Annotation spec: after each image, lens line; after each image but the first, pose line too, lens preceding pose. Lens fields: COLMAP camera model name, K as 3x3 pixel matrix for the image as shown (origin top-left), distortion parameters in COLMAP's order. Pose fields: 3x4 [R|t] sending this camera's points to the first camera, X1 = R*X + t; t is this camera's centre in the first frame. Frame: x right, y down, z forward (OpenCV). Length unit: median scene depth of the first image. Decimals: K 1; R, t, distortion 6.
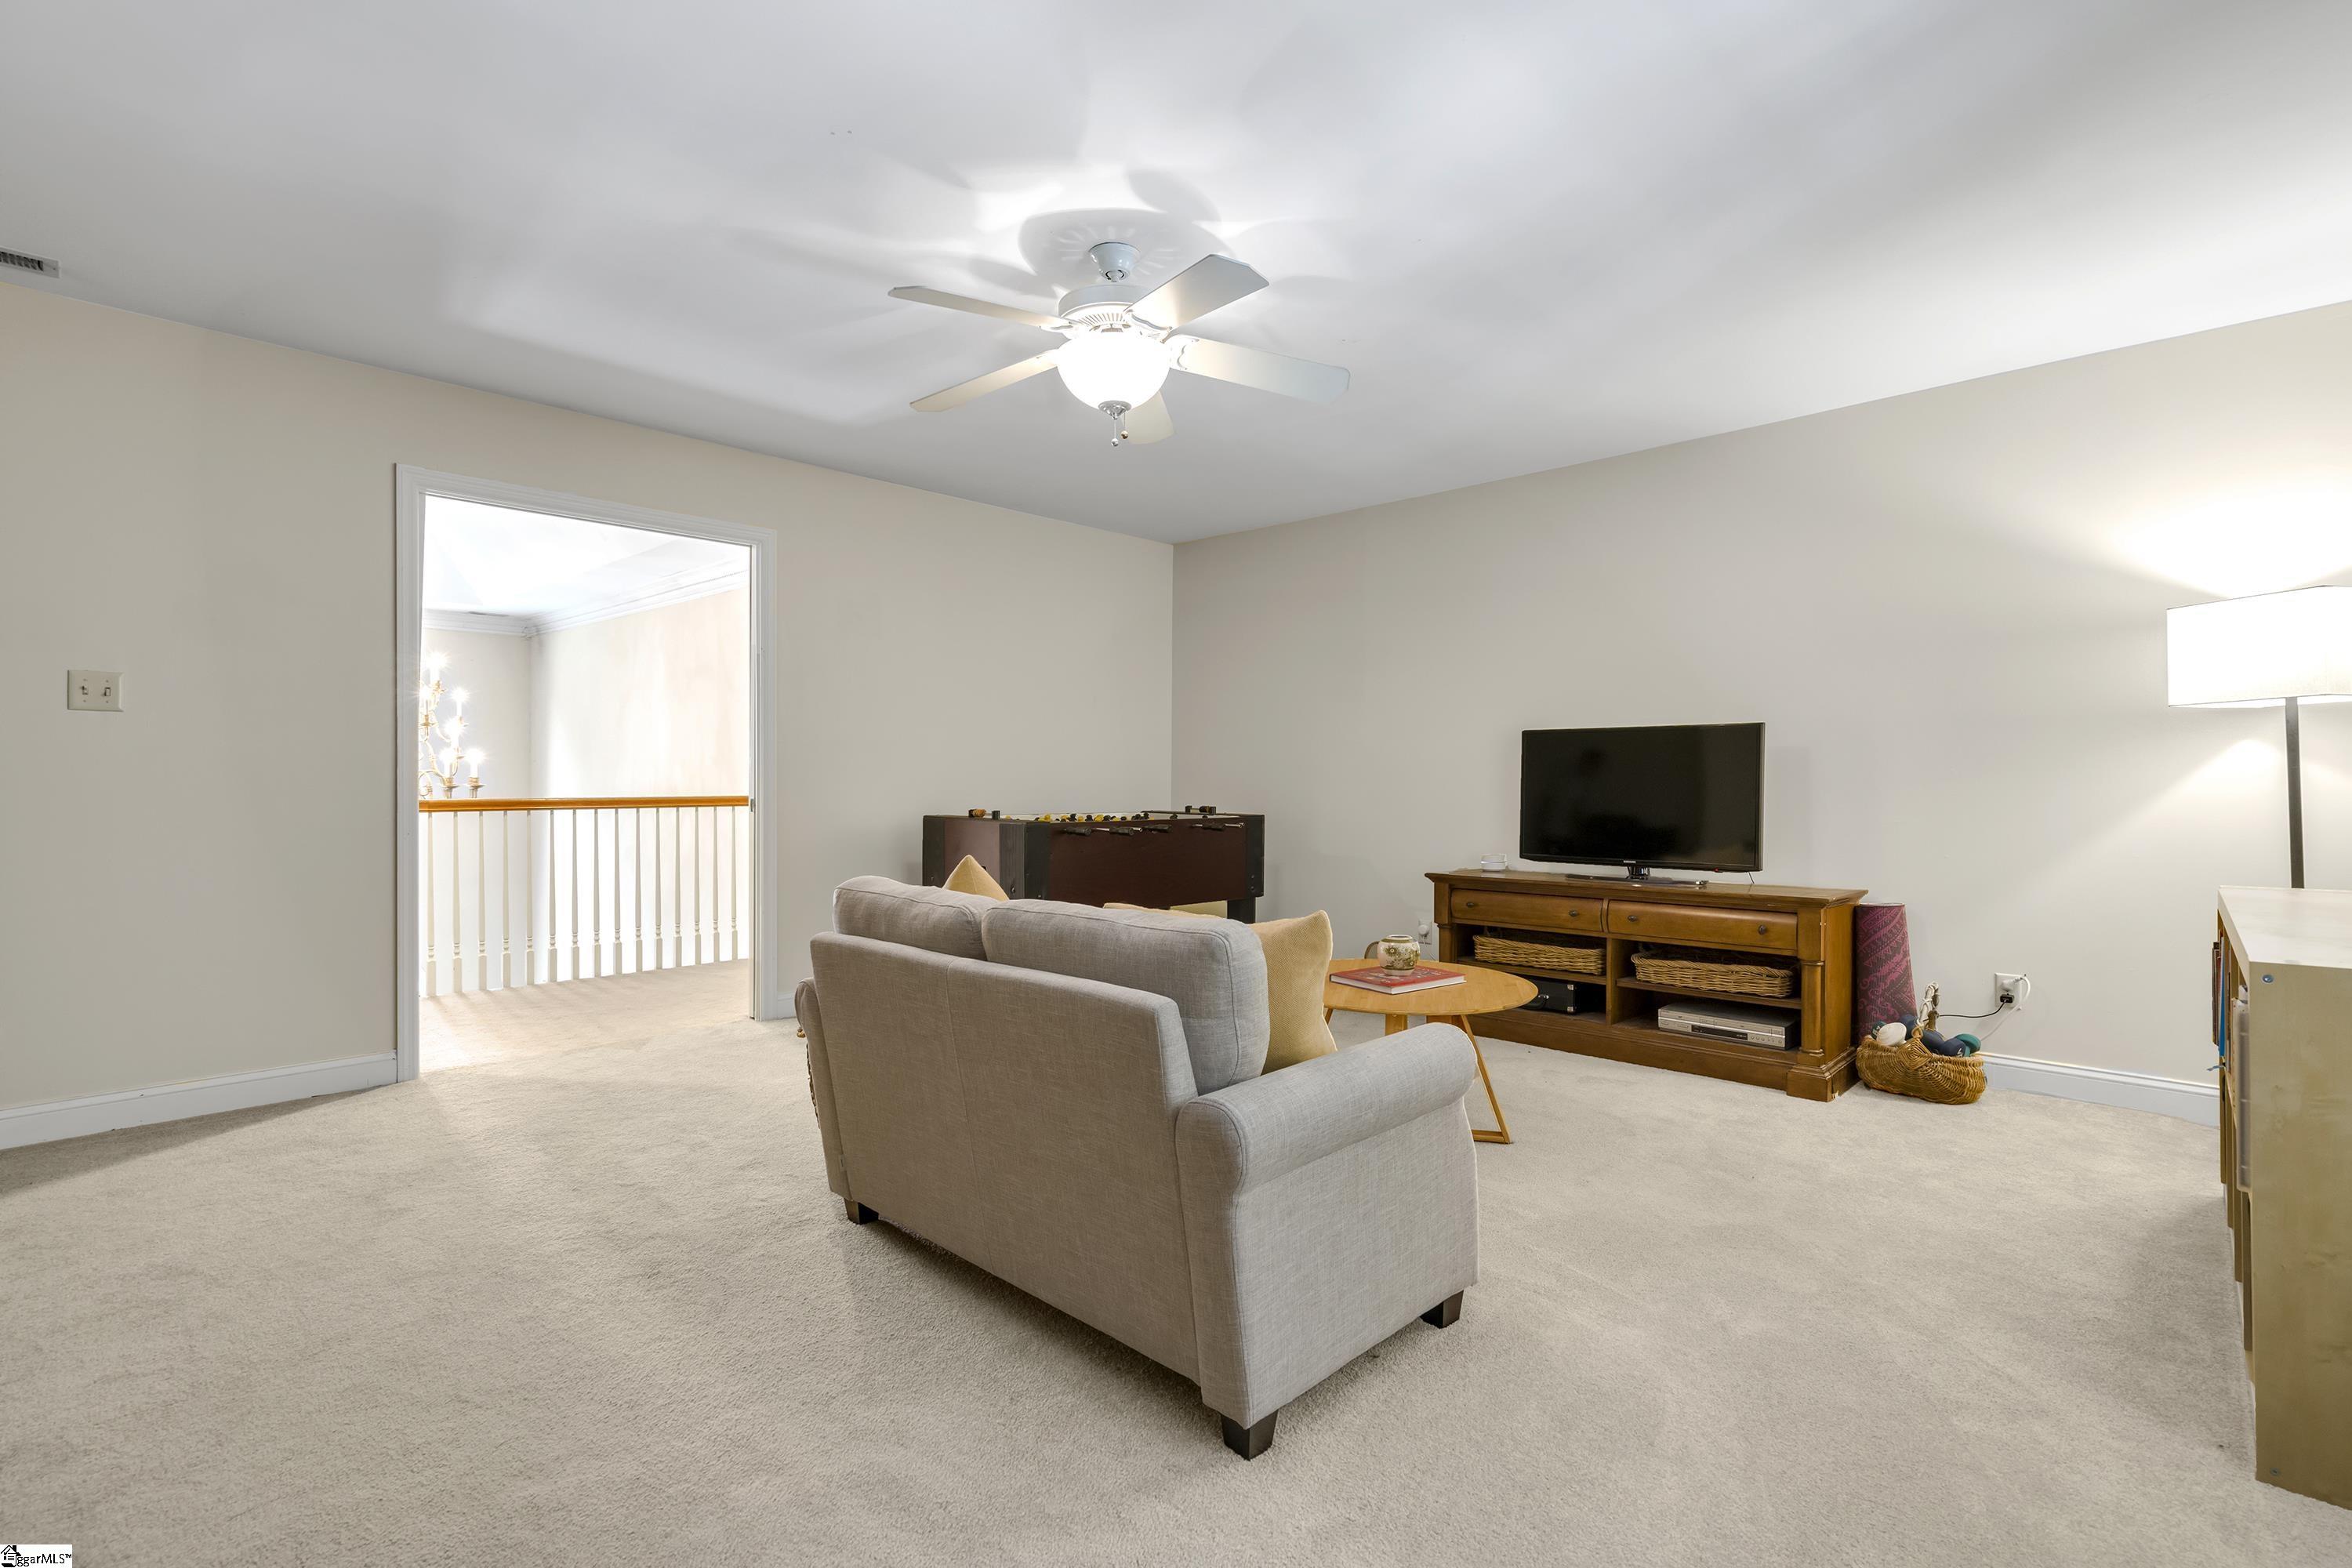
lens RADIAL K [[1076.0, 0, 1162.1], [0, 1076.0, 782.1], [0, 0, 1]] dist [-0.004301, -0.000062]
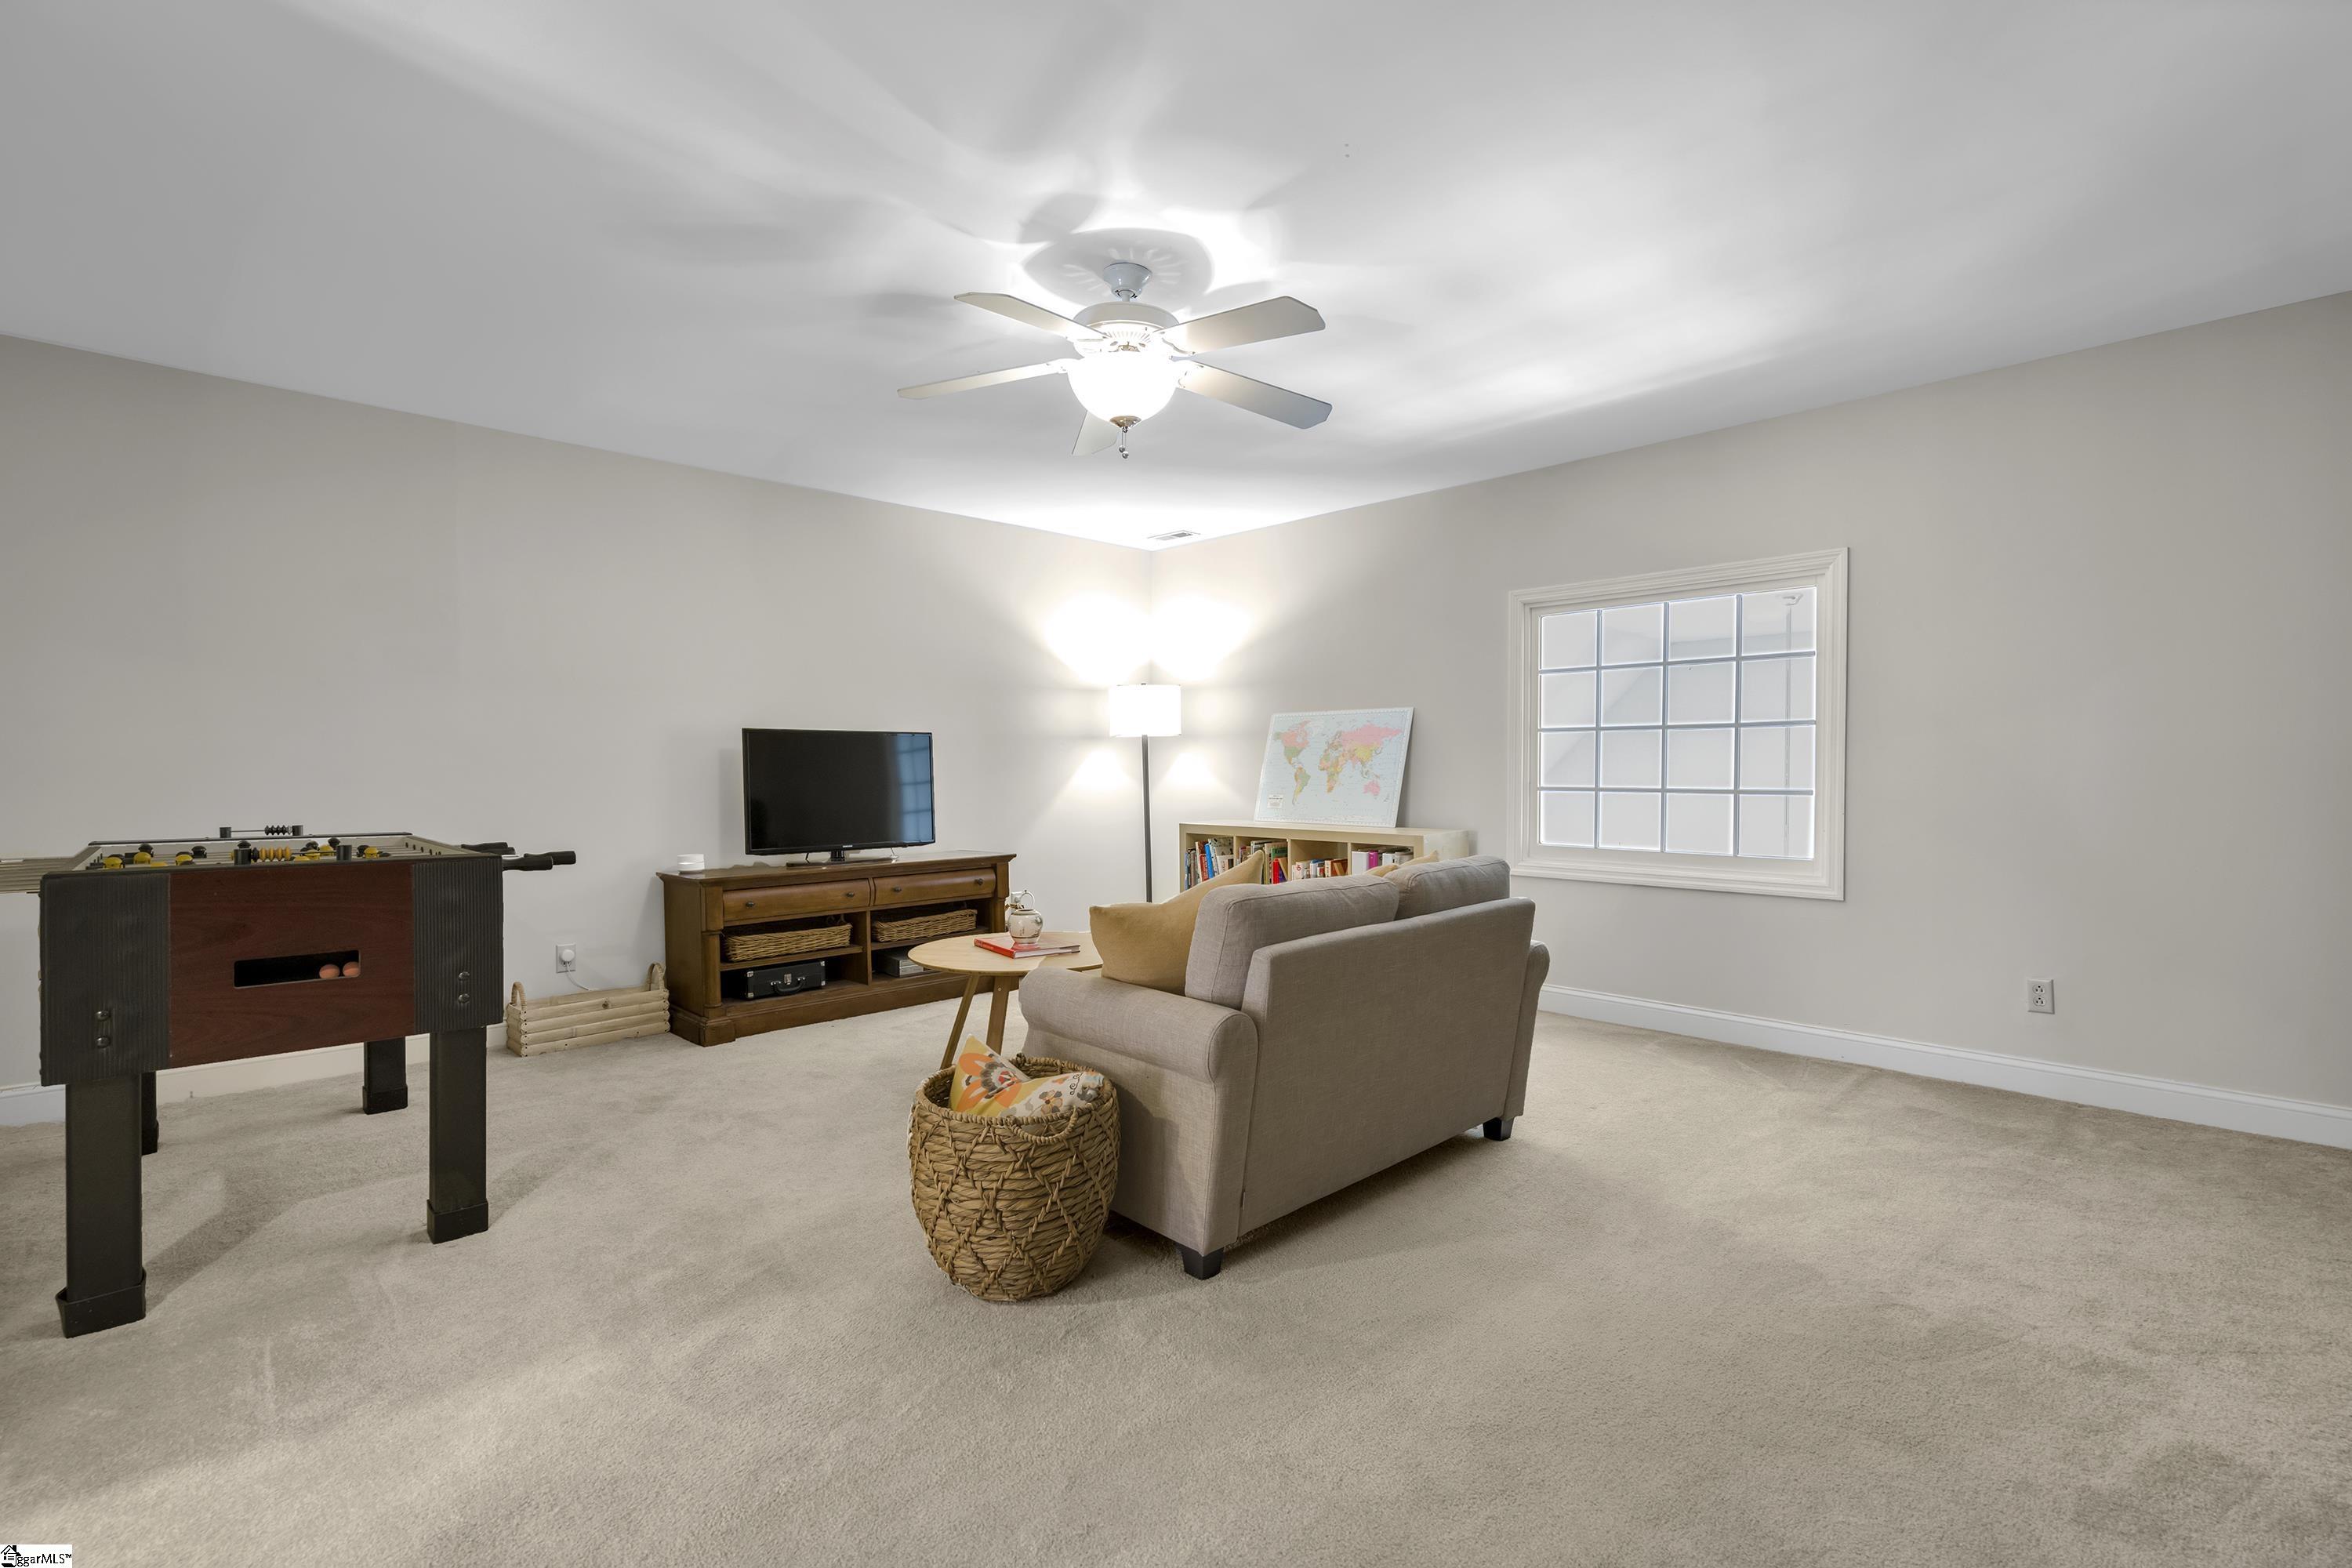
lens RADIAL K [[1076.0, 0, 1162.2], [0, 1076.0, 775.9], [0, 0, 1]] dist [-0.004301, -0.000062]
pose [[0.022891, -0.005334, 0.999724, -0.721509], [0.007177, 0.999961, 0.005171, -0.005981], [-0.999712, 0.007057, 0.022928, 0.625749]]
